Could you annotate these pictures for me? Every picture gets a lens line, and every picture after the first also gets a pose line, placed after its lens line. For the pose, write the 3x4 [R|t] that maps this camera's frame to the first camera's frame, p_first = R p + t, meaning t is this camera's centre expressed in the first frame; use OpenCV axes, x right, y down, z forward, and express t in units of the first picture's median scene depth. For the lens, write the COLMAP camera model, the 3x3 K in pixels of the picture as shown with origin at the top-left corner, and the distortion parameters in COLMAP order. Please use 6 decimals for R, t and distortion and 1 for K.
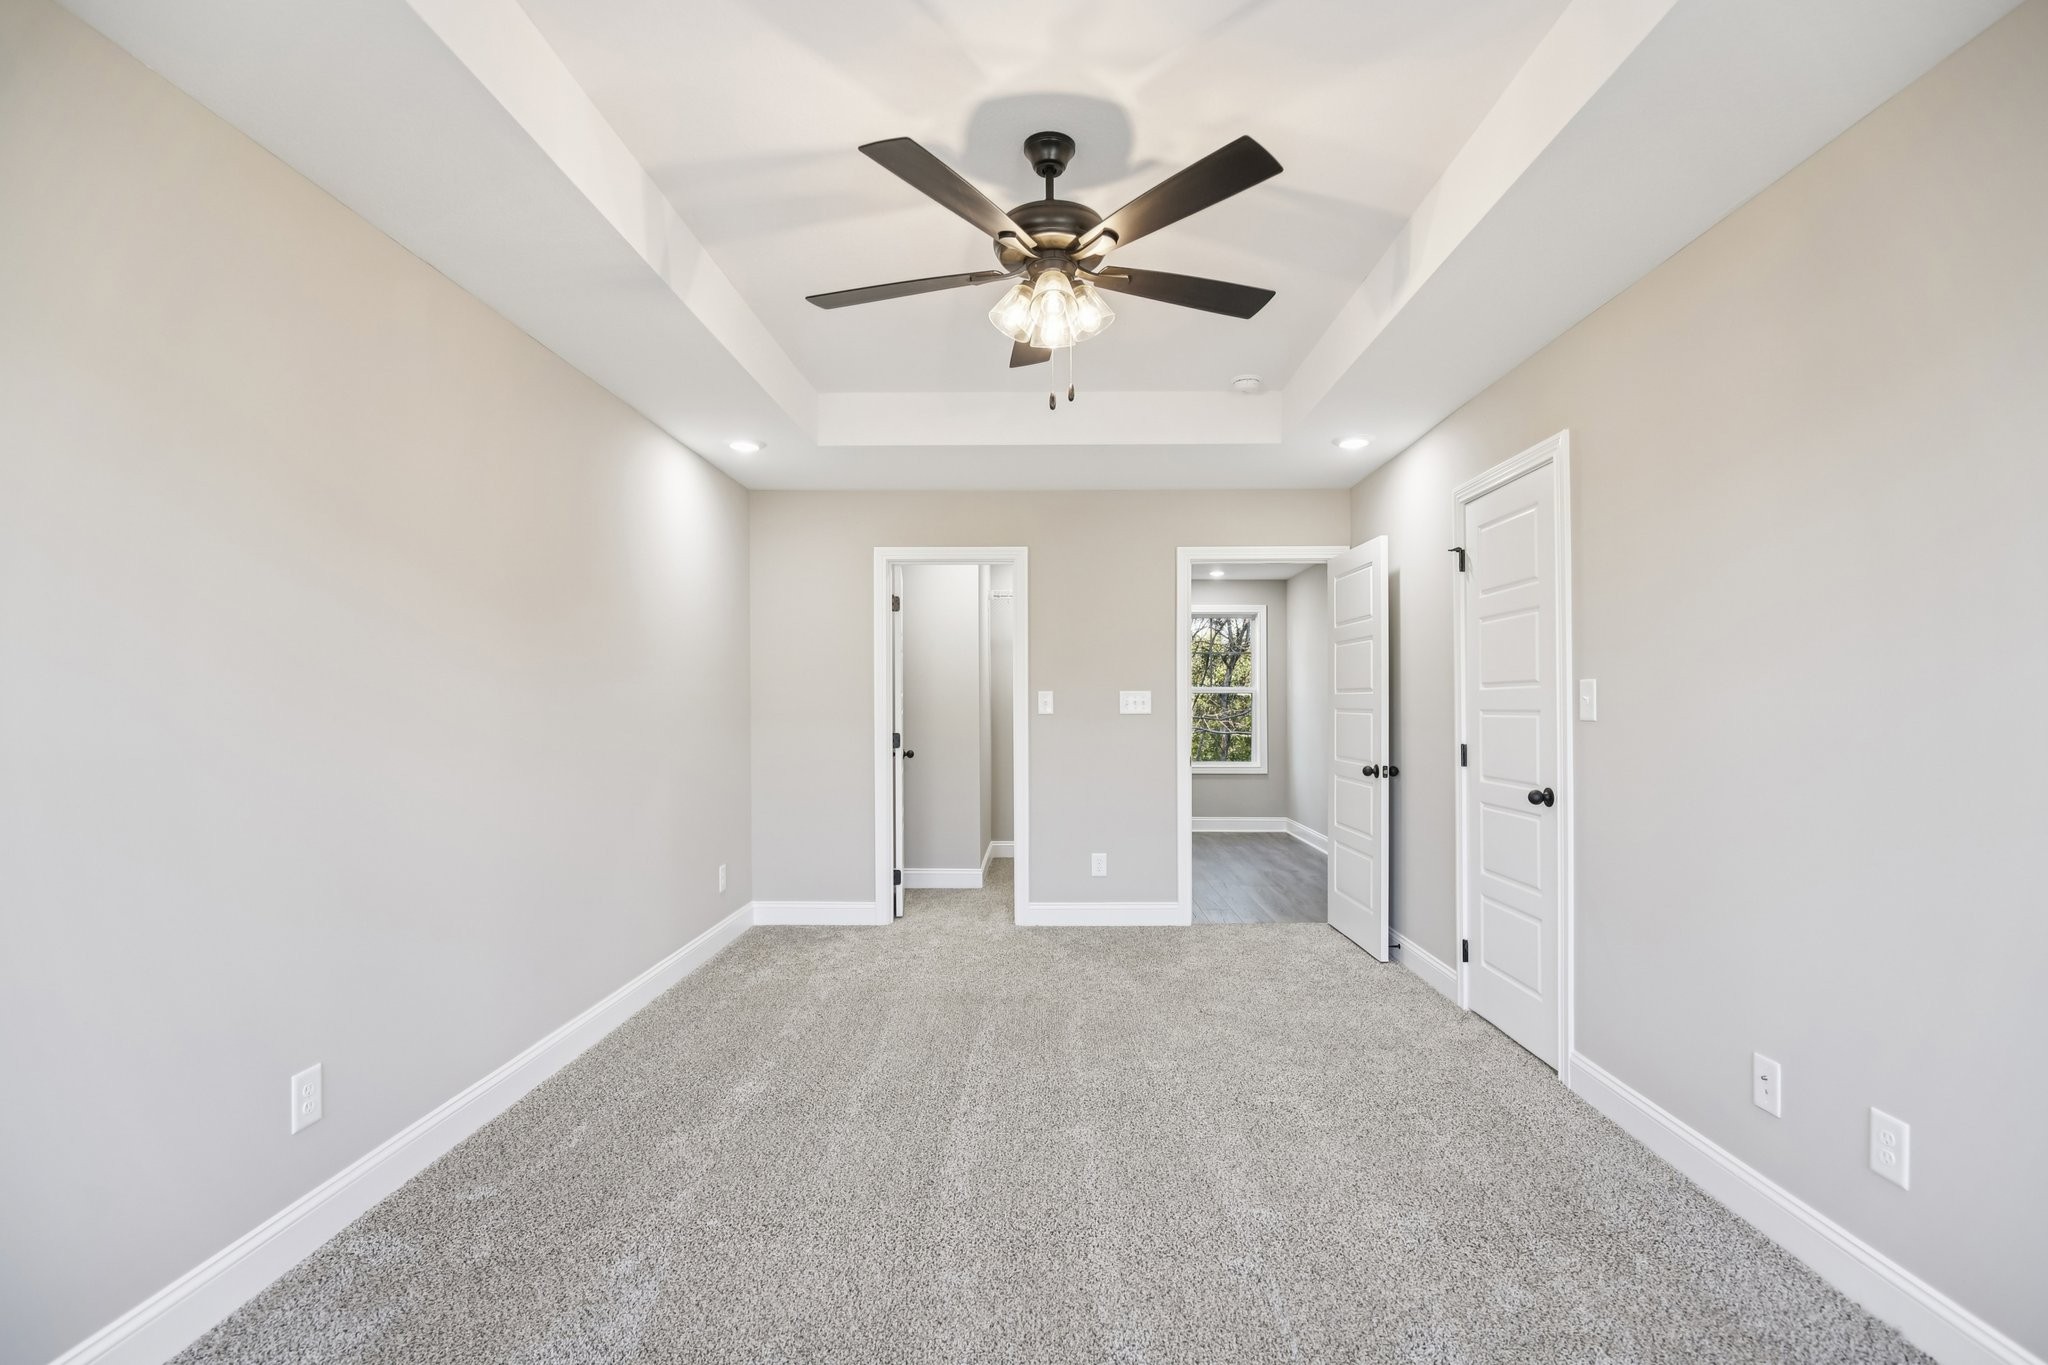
lens RADIAL K [[961.3, 0, 1026.8], [0, 961.3, 696.2], [0, 0, 1]] dist [-0.010478, 0.001588]
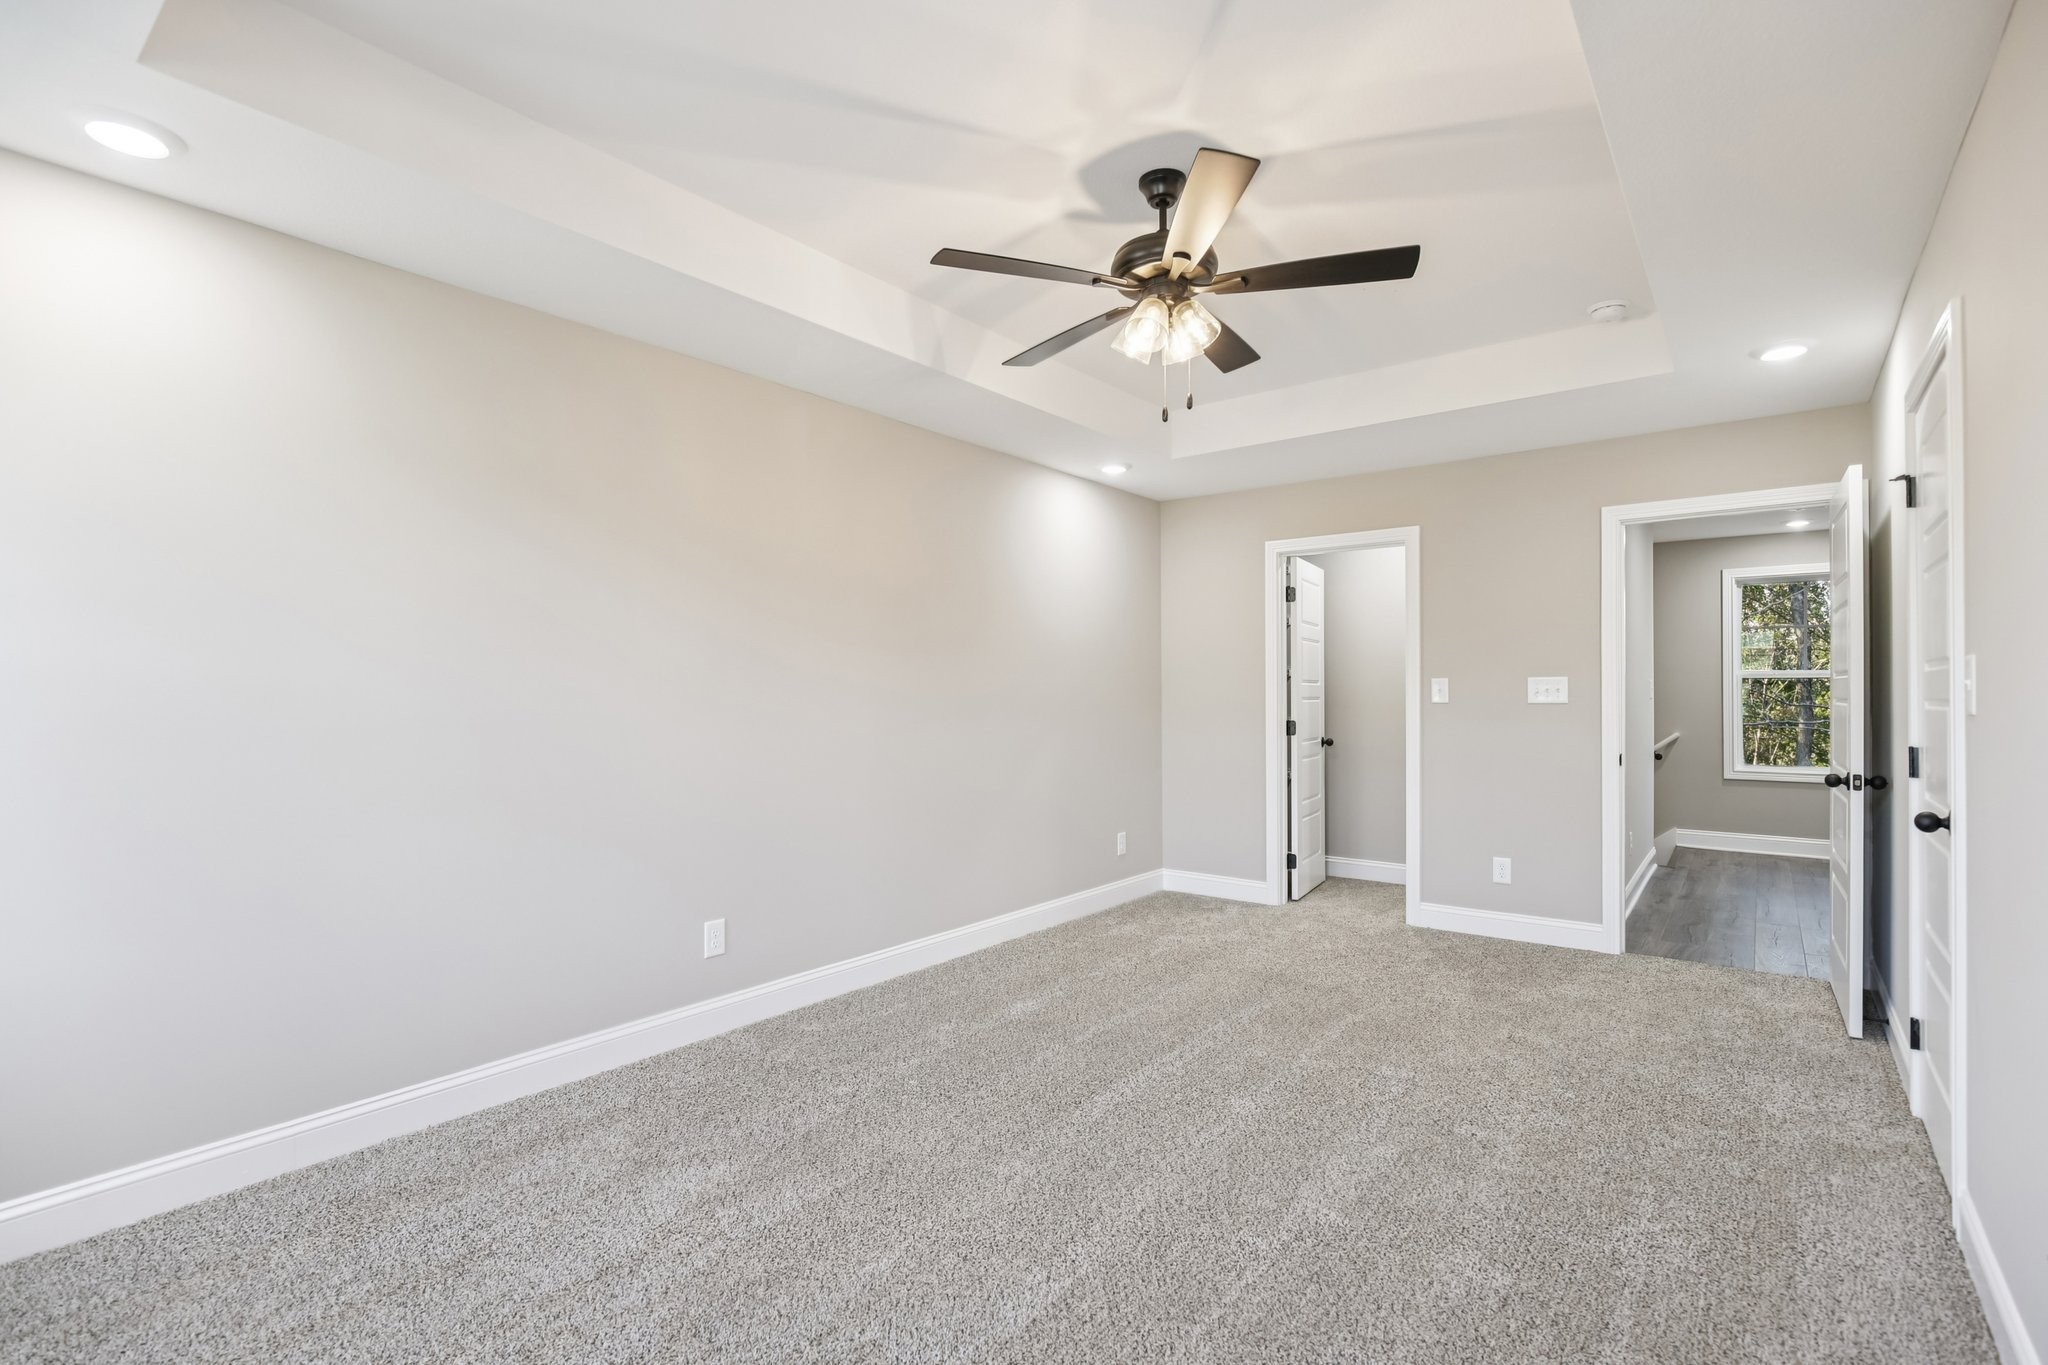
lens RADIAL K [[961.3, 0, 1039.6], [0, 961.3, 687.3], [0, 0, 1]] dist [-0.010478, 0.001588]
pose [[0.791918, -0.004677, -0.610610, 0.354215], [0.006353, 0.999980, 0.000580, 0.000638], [0.610595, -0.004338, 0.791931, 0.030220]]
